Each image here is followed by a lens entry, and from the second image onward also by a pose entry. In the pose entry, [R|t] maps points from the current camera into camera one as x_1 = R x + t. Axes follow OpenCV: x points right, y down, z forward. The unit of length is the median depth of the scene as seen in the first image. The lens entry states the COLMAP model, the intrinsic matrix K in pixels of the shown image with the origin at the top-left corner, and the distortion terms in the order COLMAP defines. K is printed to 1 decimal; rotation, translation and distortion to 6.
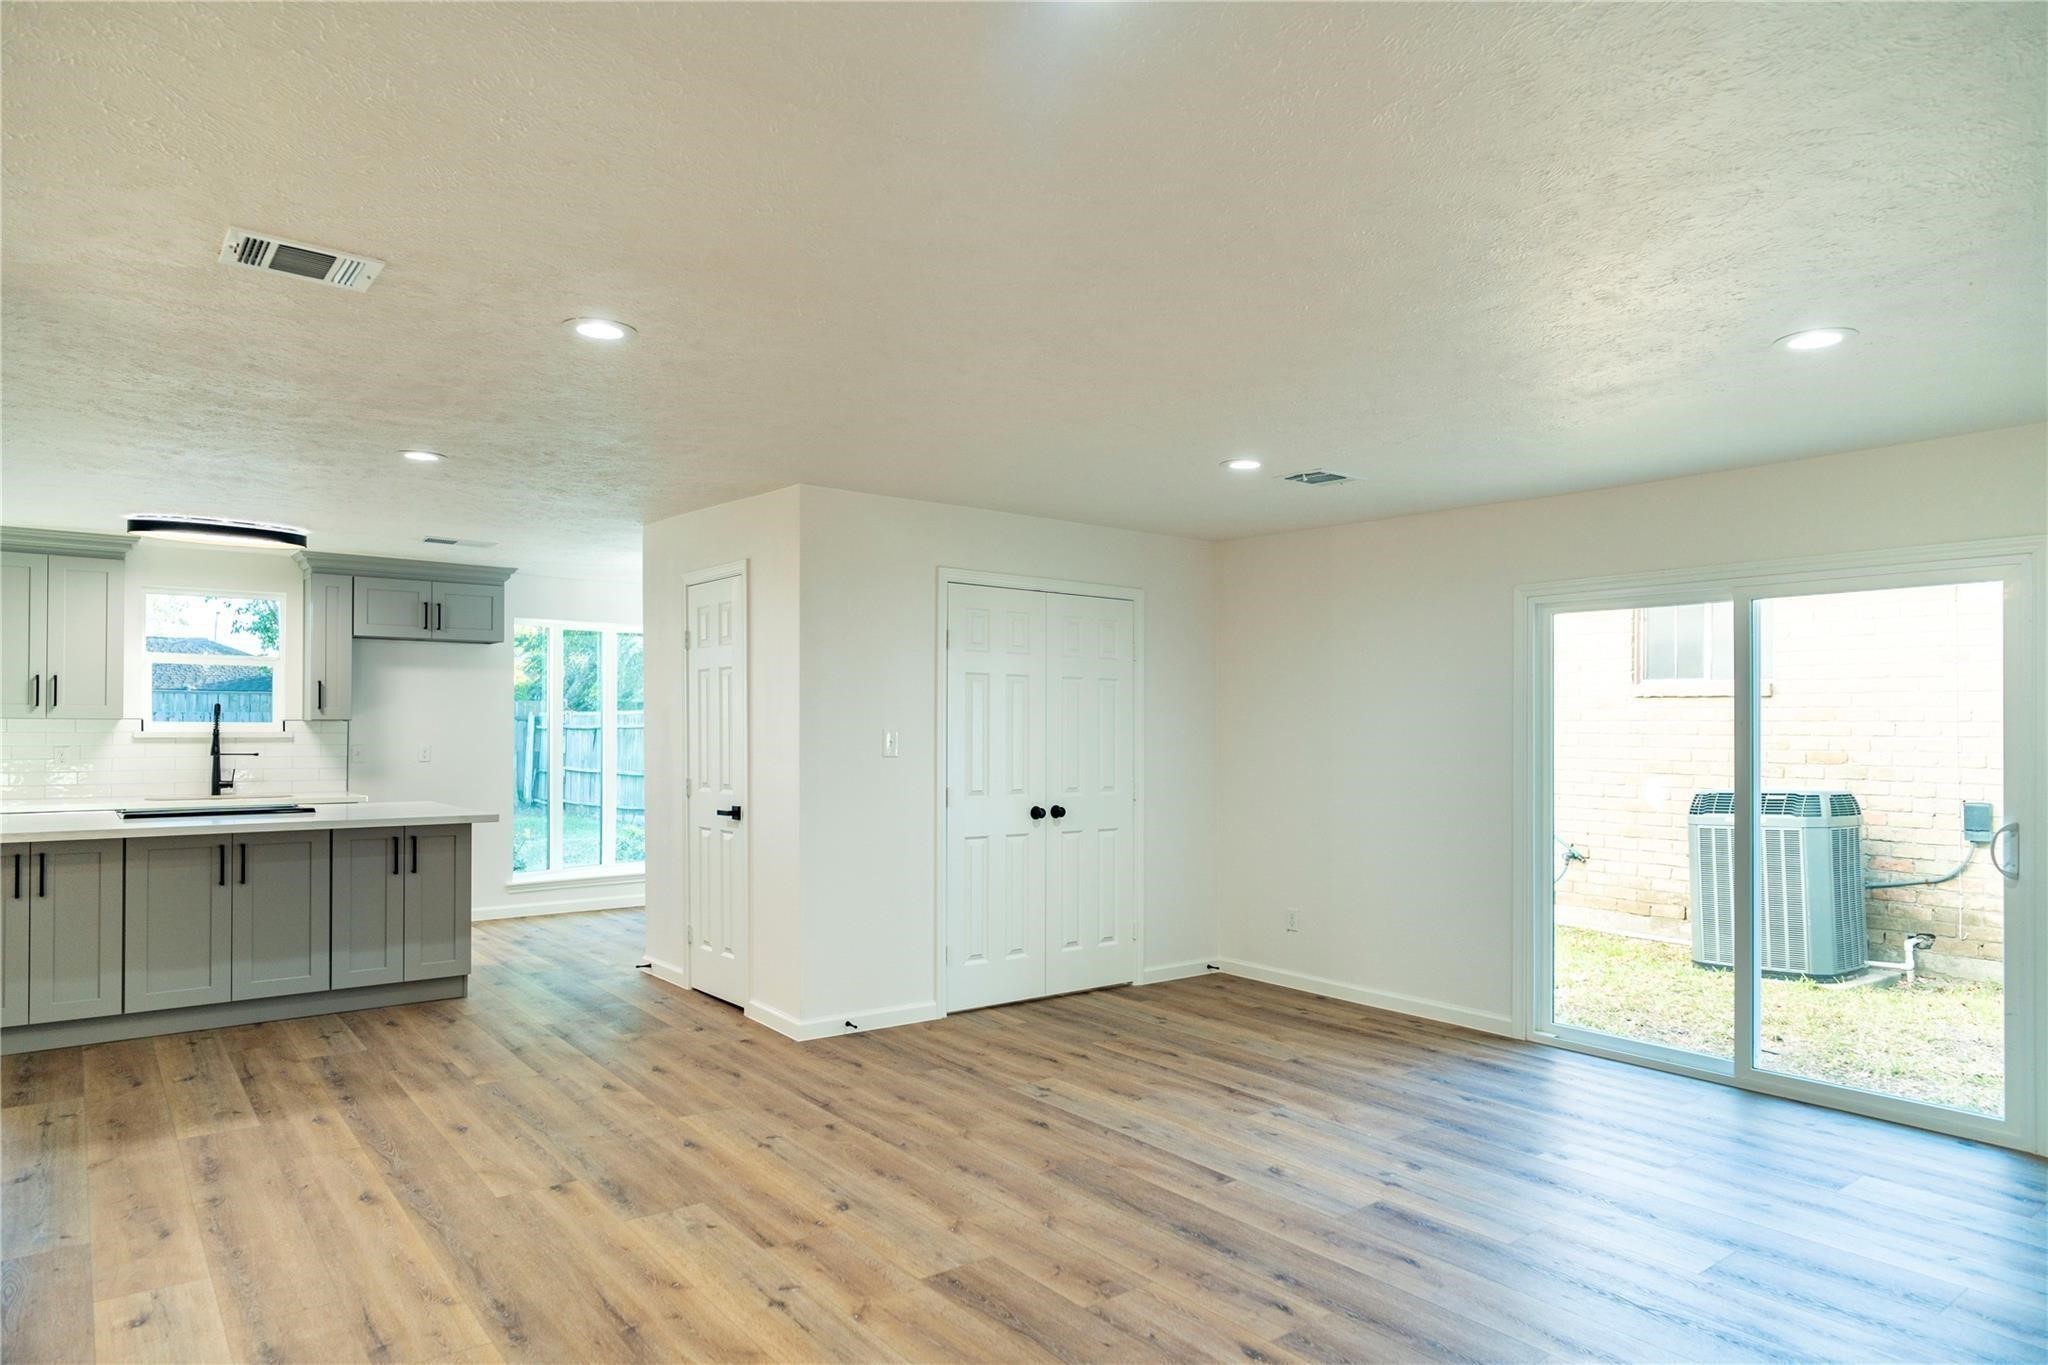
lens RADIAL K [[1222.5, 0, 1019.9], [0, 1222.5, 718.3], [0, 0, 1]] dist [-0.001582, 0.002993]
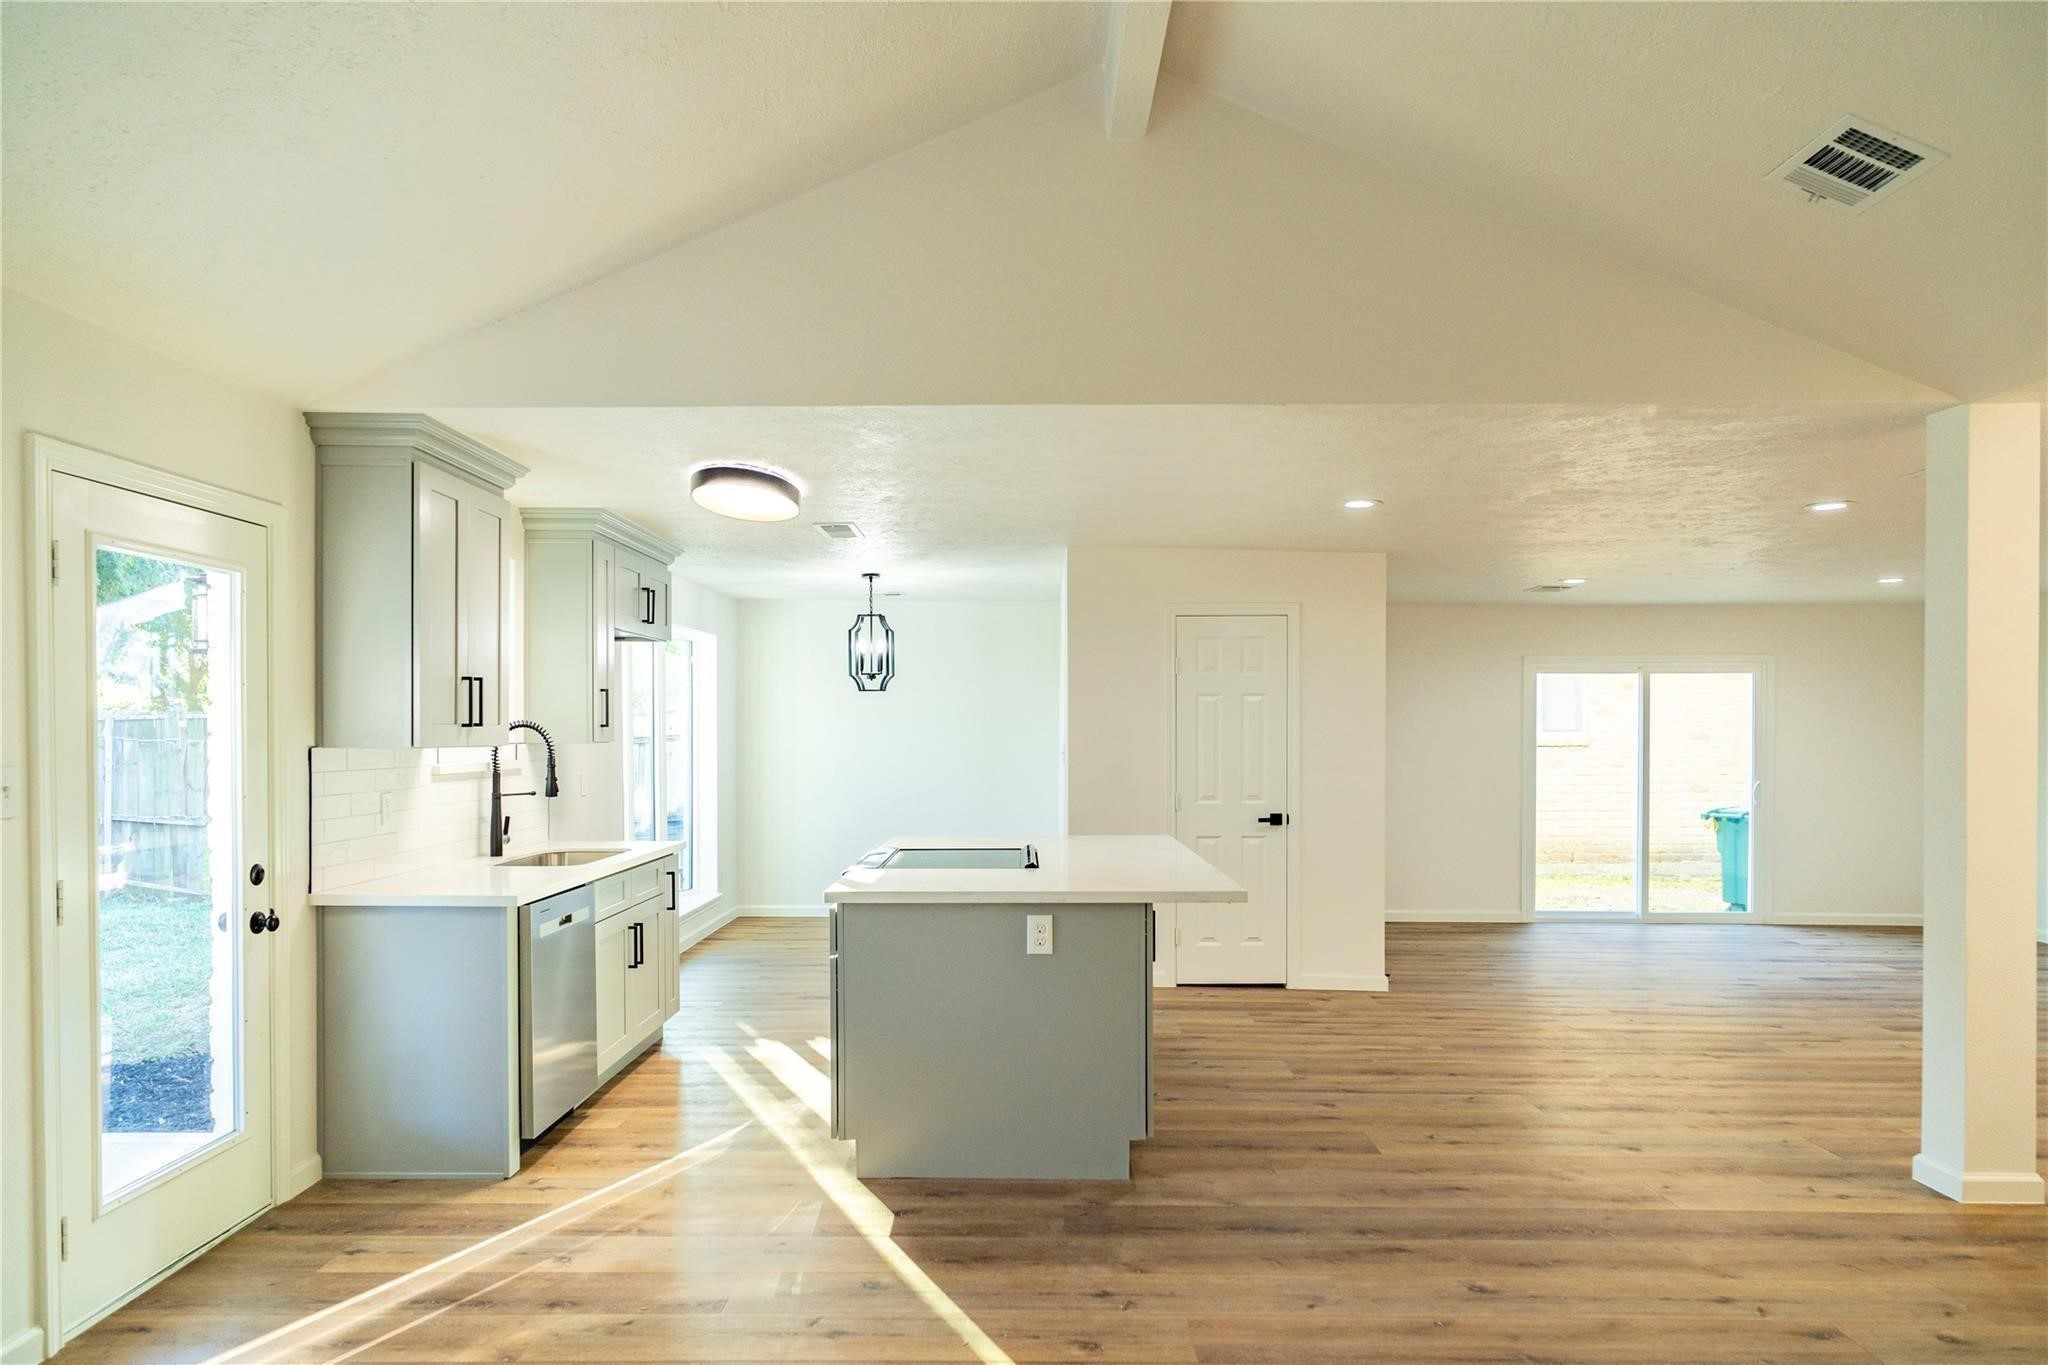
lens RADIAL K [[1238.0, 0, 1001.7], [0, 1238.0, 735.1], [0, 0, 1]] dist [0.001921, 0.001379]
pose [[0.627069, -0.007498, 0.778927, -1.322385], [-0.001529, 0.999940, 0.010856, -0.015438], [-0.778962, -0.007998, 0.627020, 0.463922]]
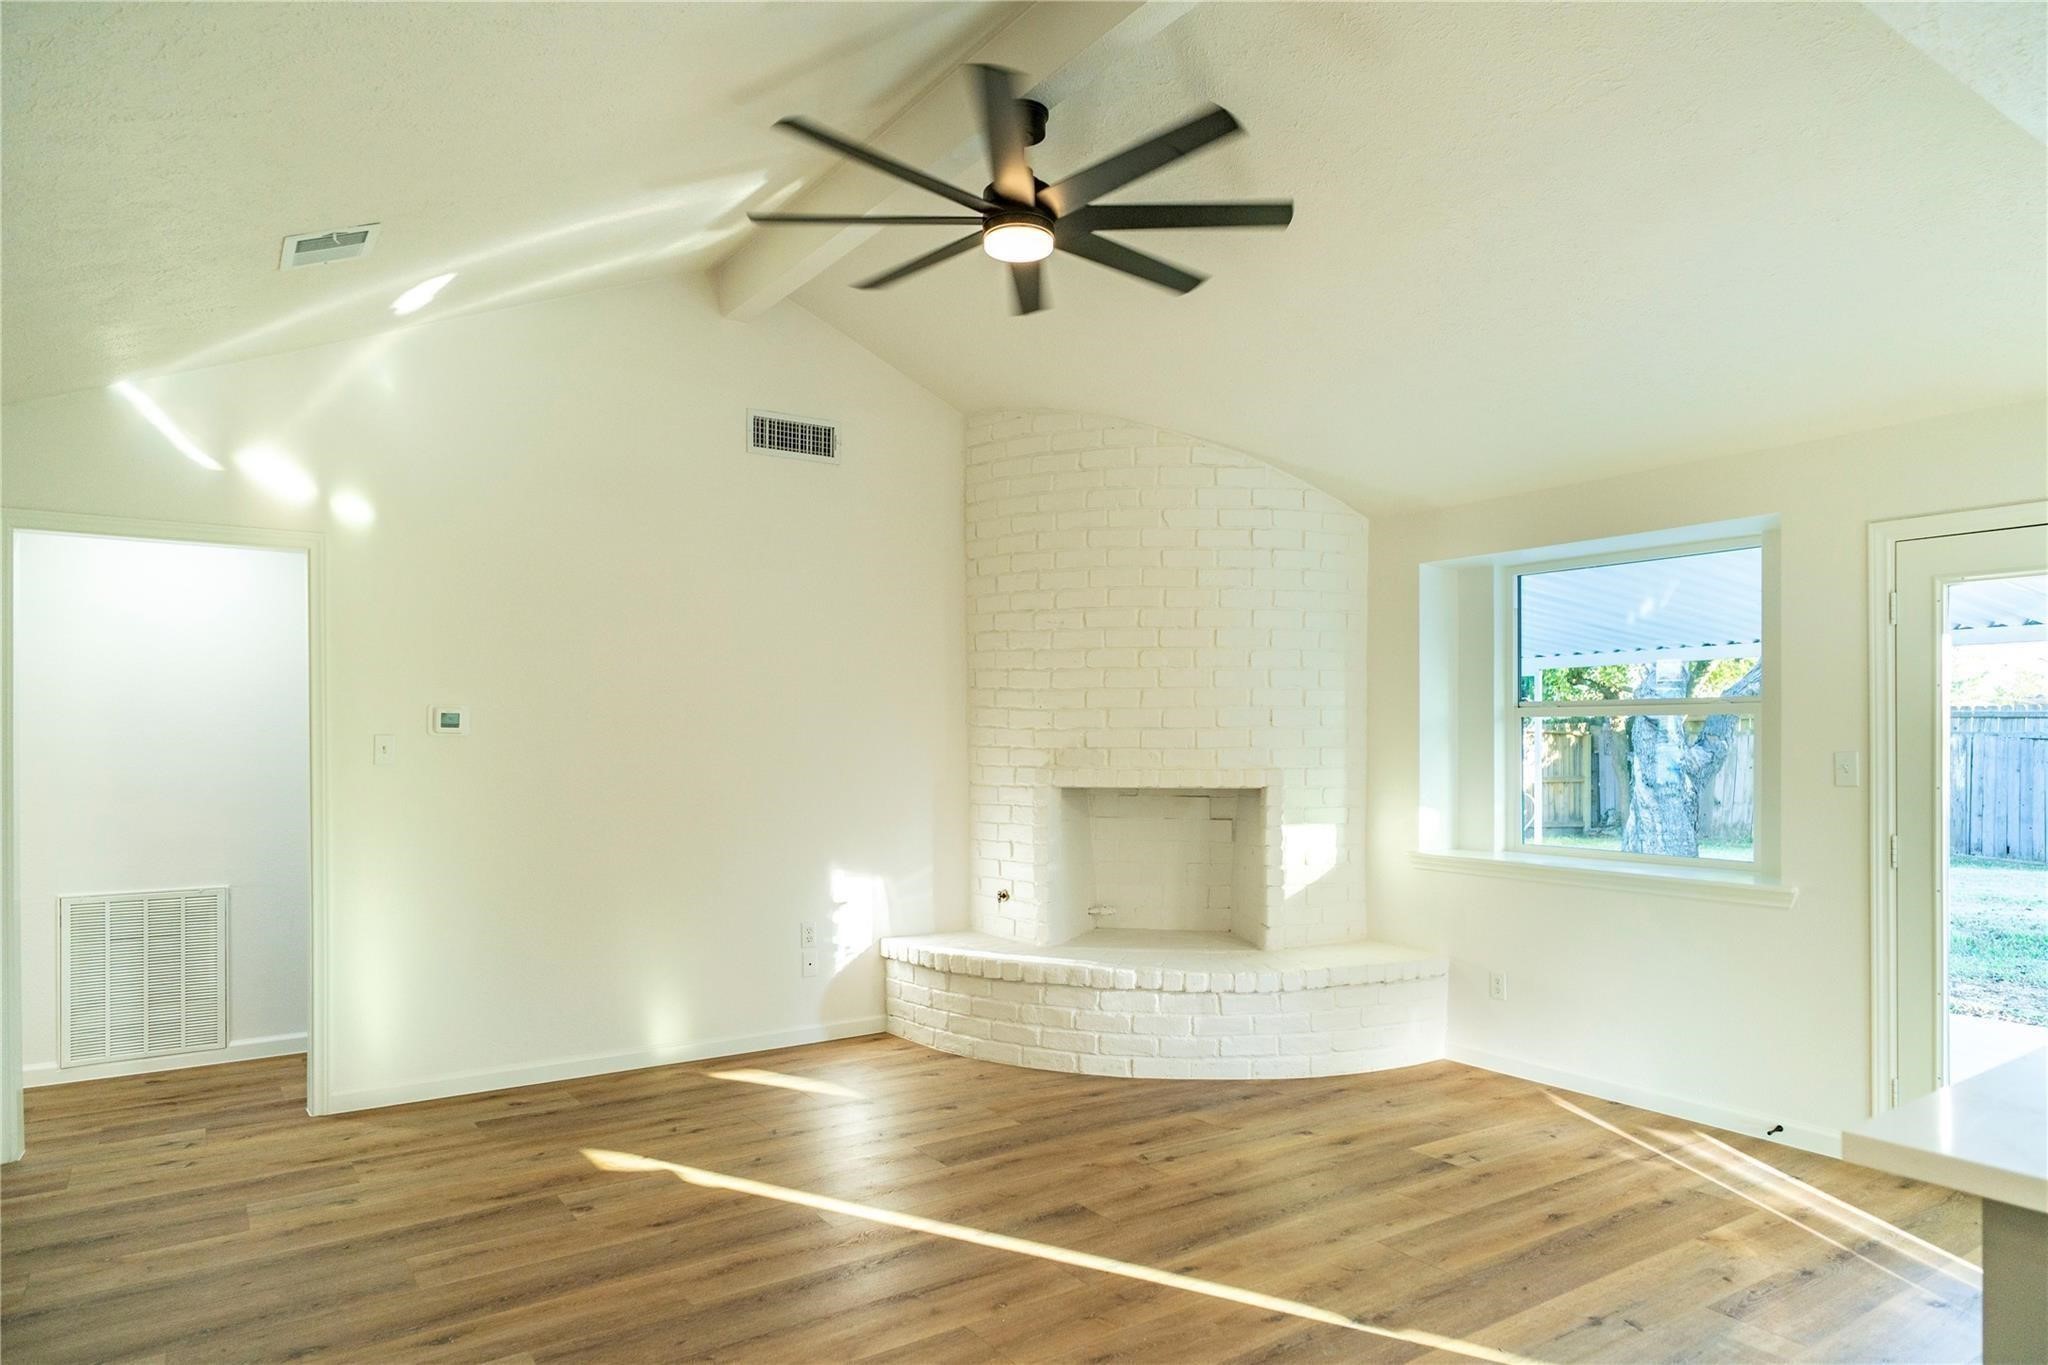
lens RADIAL K [[1238.0, 0, 1001.7], [0, 1238.0, 735.1], [0, 0, 1]] dist [0.001921, 0.001379]
pose [[-0.068954, -0.003283, -0.997614, -0.432913], [0.006593, 0.999971, -0.003747, -0.008454], [0.997598, -0.006836, -0.068930, 0.623413]]
